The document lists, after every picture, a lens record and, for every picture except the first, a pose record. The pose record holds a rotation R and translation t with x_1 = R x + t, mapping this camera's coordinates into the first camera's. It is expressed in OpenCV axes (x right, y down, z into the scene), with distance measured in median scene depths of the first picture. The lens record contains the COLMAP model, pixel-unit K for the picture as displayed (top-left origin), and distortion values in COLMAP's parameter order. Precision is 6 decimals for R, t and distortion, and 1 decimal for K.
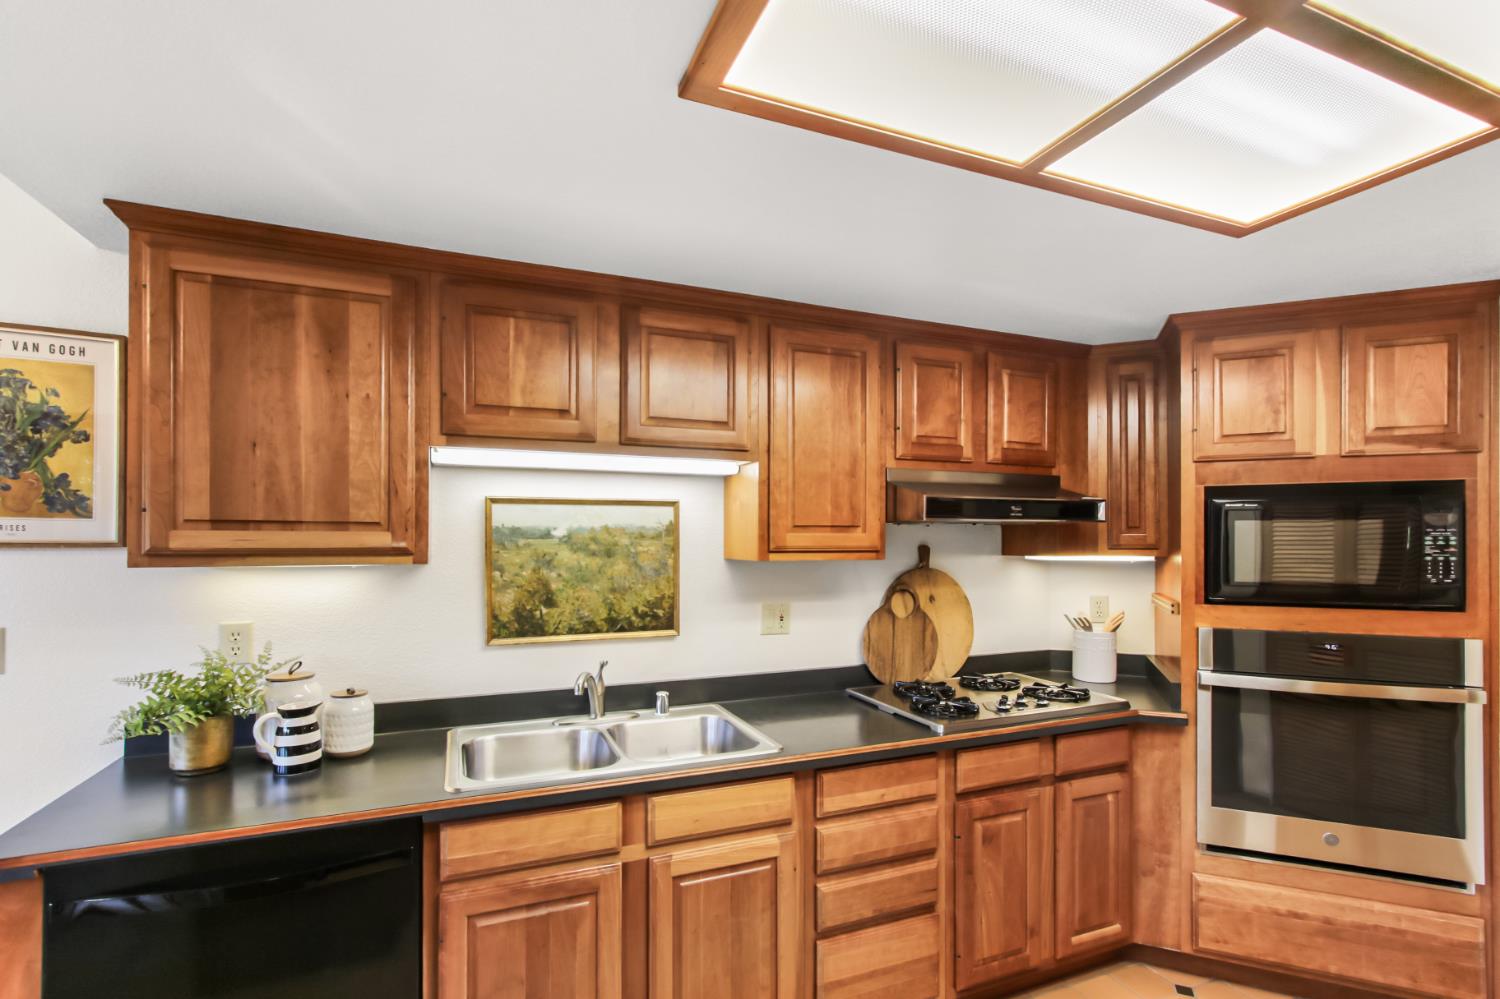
lens RADIAL K [[692.0, 0, 750.1], [0, 692.0, 538.4], [0, 0, 1]] dist [0.000954, 0.002147]
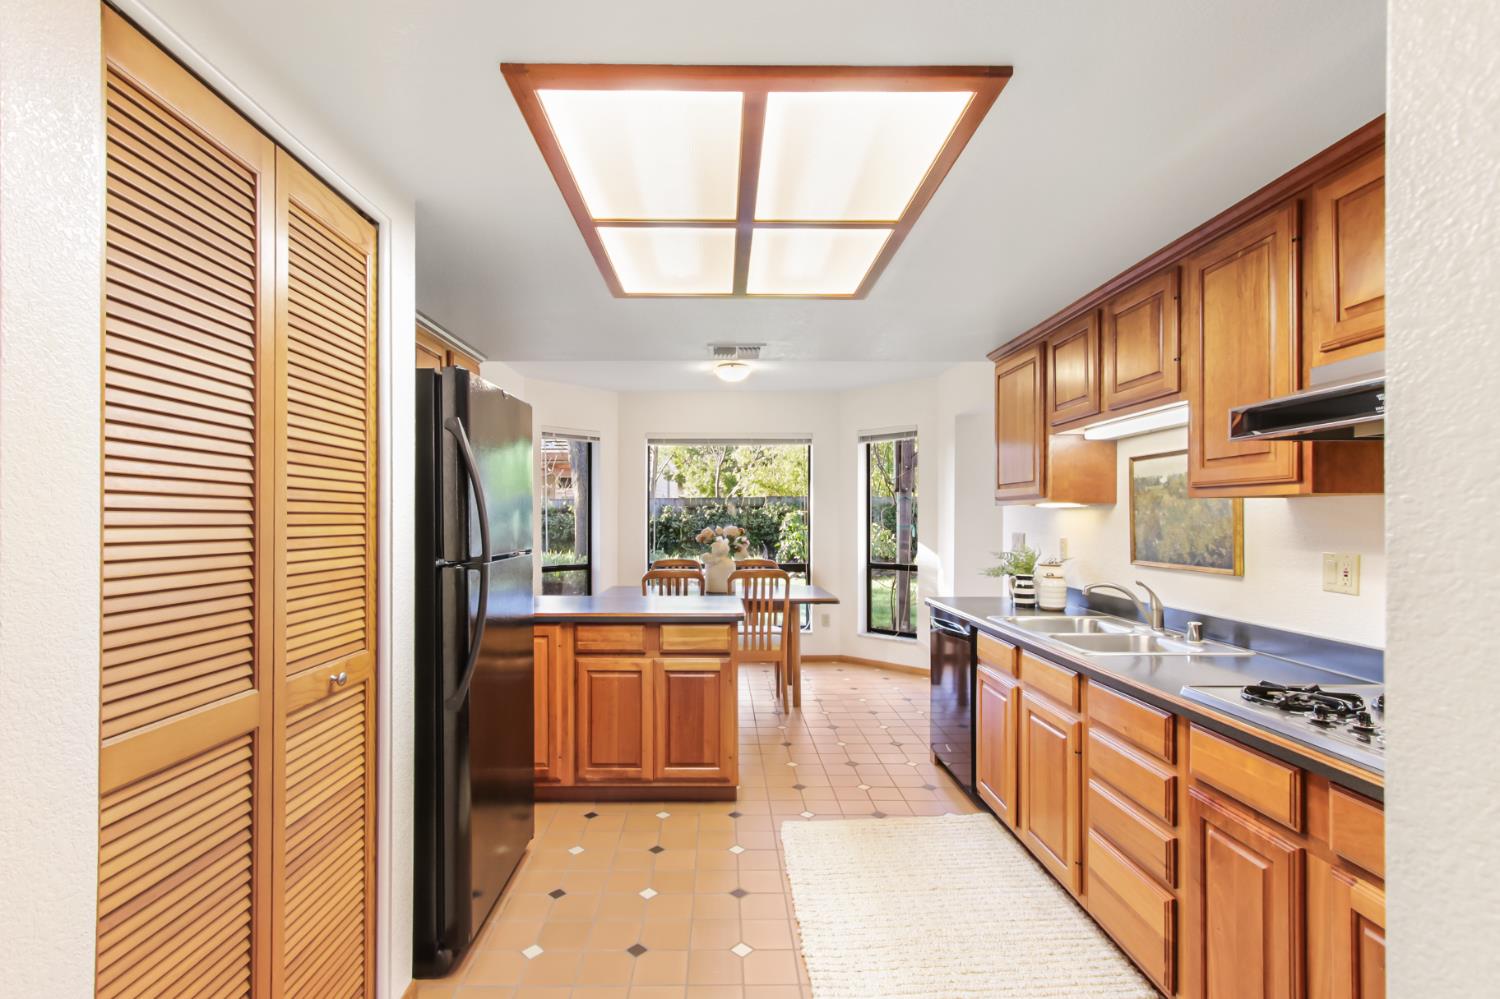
lens RADIAL K [[692.0, 0, 723.9], [0, 692.0, 521.3], [0, 0, 1]] dist [0.000954, 0.002147]
pose [[-0.377872, 0.004097, -0.925849, 1.199126], [0.001223, 0.999992, 0.003926, 0.061312], [0.925857, 0.000351, -0.377874, 0.755728]]
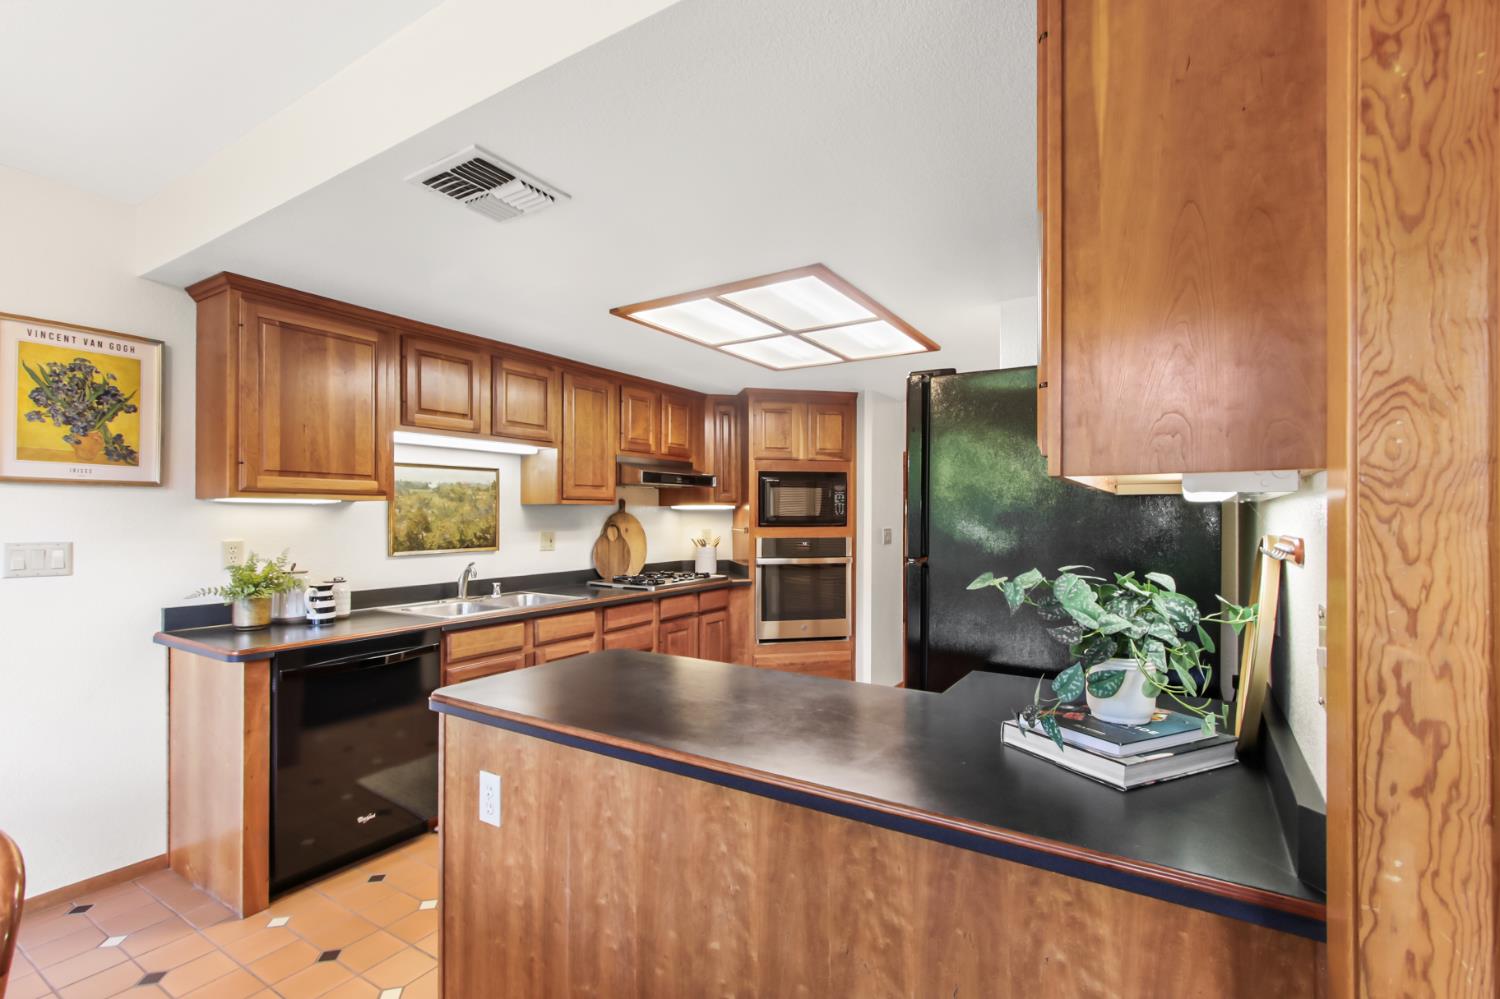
lens RADIAL K [[692.0, 0, 742.1], [0, 692.0, 513.5], [0, 0, 1]] dist [0.000954, 0.002147]
pose [[0.821942, 0.000664, 0.569570, -0.613194], [-0.001352, 0.999999, 0.000785, 0.054766], [-0.569569, -0.001415, 0.821942, -0.736883]]
